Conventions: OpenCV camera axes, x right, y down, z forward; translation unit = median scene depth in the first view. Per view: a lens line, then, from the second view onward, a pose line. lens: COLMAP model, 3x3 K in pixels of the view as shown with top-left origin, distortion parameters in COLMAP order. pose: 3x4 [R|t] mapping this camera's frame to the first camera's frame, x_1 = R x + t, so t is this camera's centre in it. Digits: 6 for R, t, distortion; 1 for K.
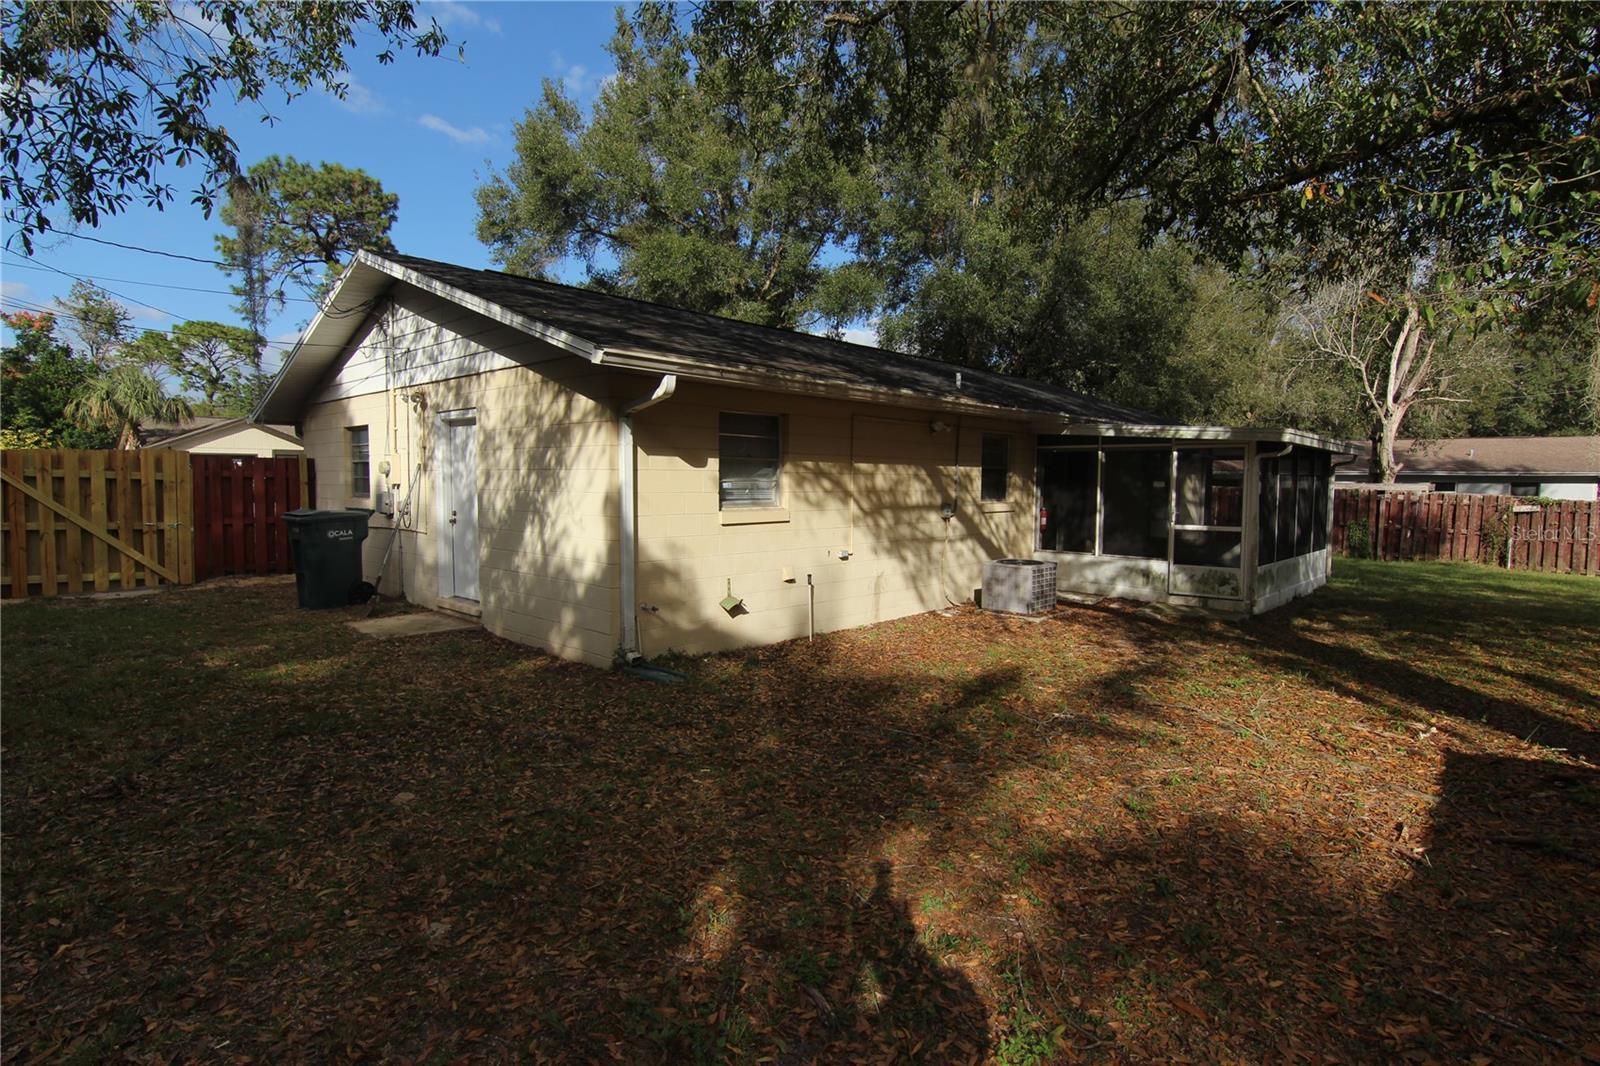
lens RADIAL K [[807.2, 0, 800.1], [0, 807.2, 536.4], [0, 0, 1]] dist [-0.004252, -0.013165]
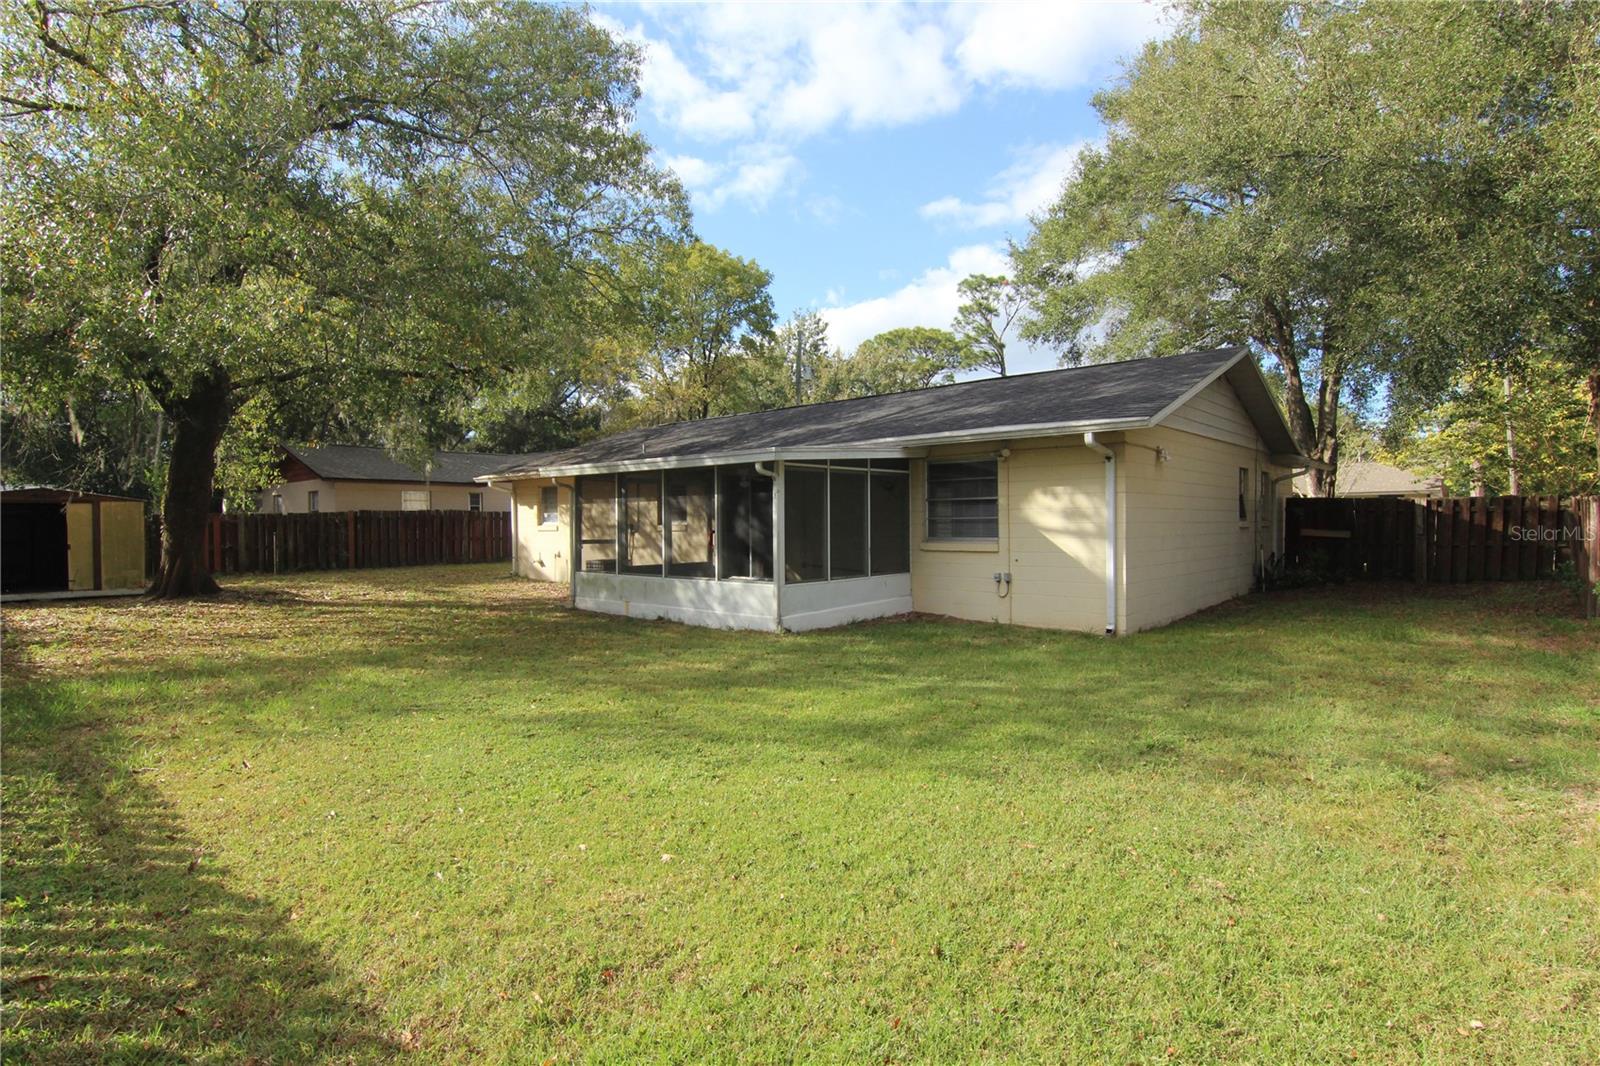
lens RADIAL K [[807.2, 0, 800.1], [0, 807.2, 536.4], [0, 0, 1]] dist [-0.004252, -0.013165]
pose [[0.023533, 0.011606, -0.999656, 1.933501], [-0.060672, 0.998106, 0.010159, -0.056673], [0.997880, 0.060412, 0.024193, 1.357679]]
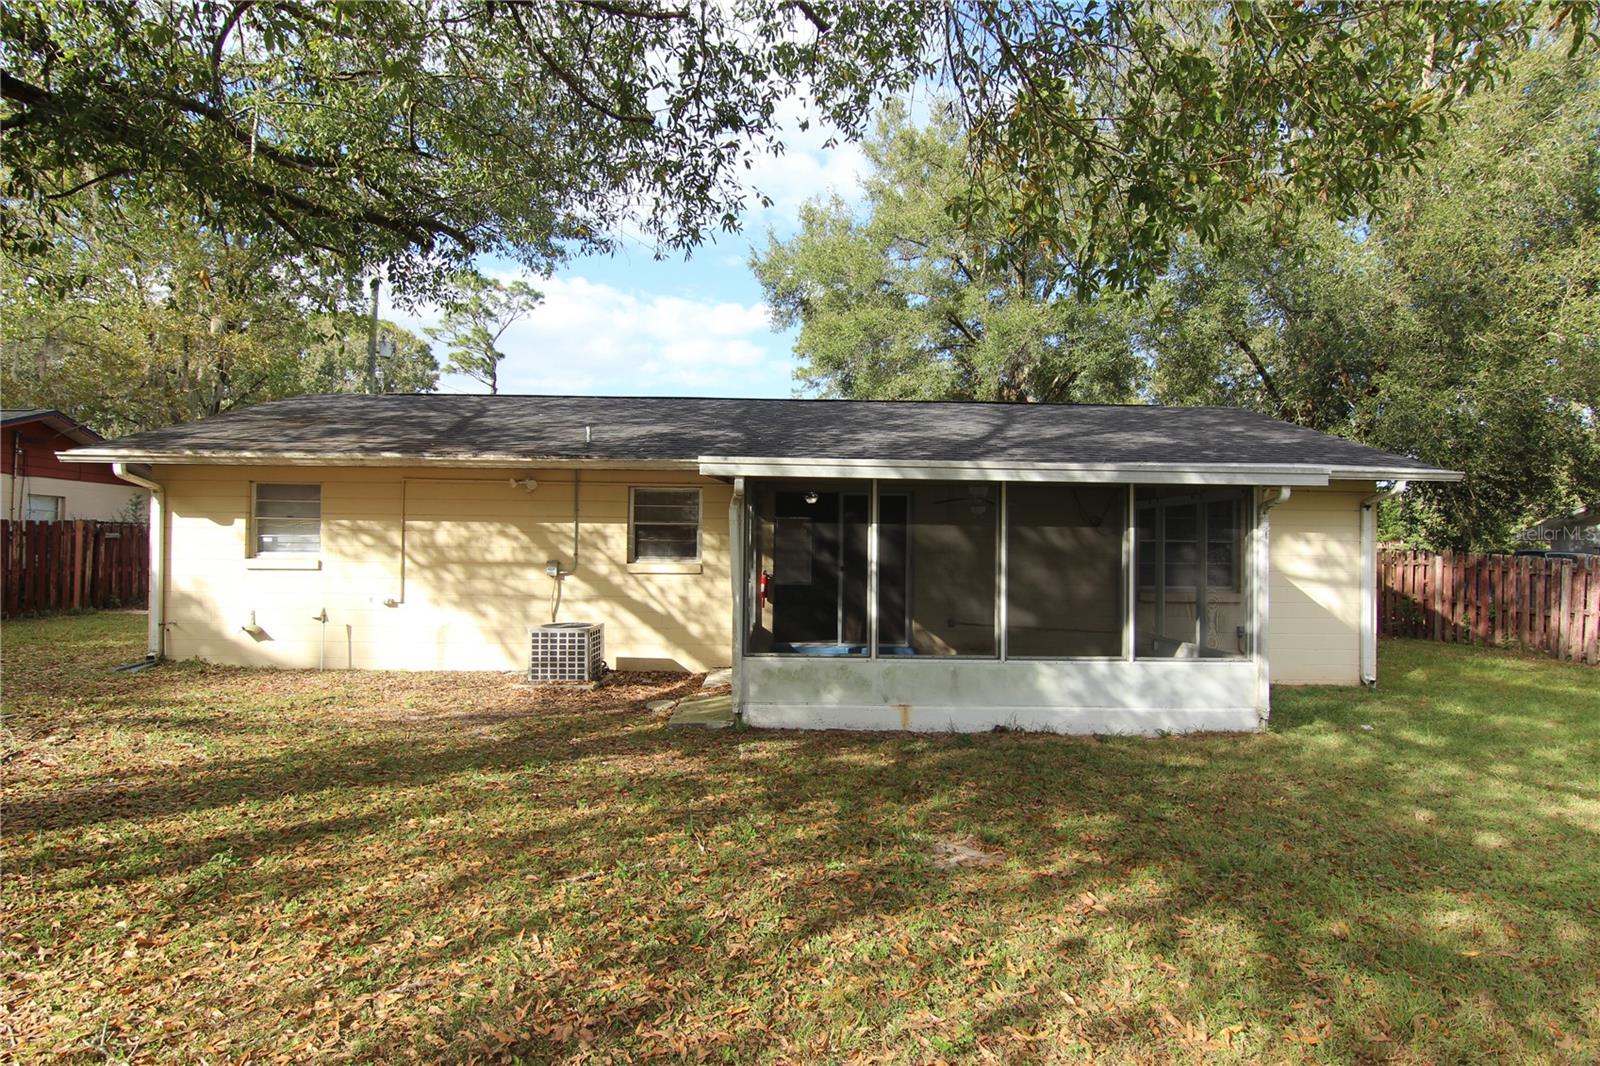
lens RADIAL K [[807.2, 0, 800.1], [0, 807.2, 536.4], [0, 0, 1]] dist [-0.004252, -0.013165]
pose [[0.703290, -0.008834, -0.710848, 1.116224], [-0.056224, 0.996099, -0.068005, -0.021986], [0.708676, 0.087794, 0.700050, 0.544696]]
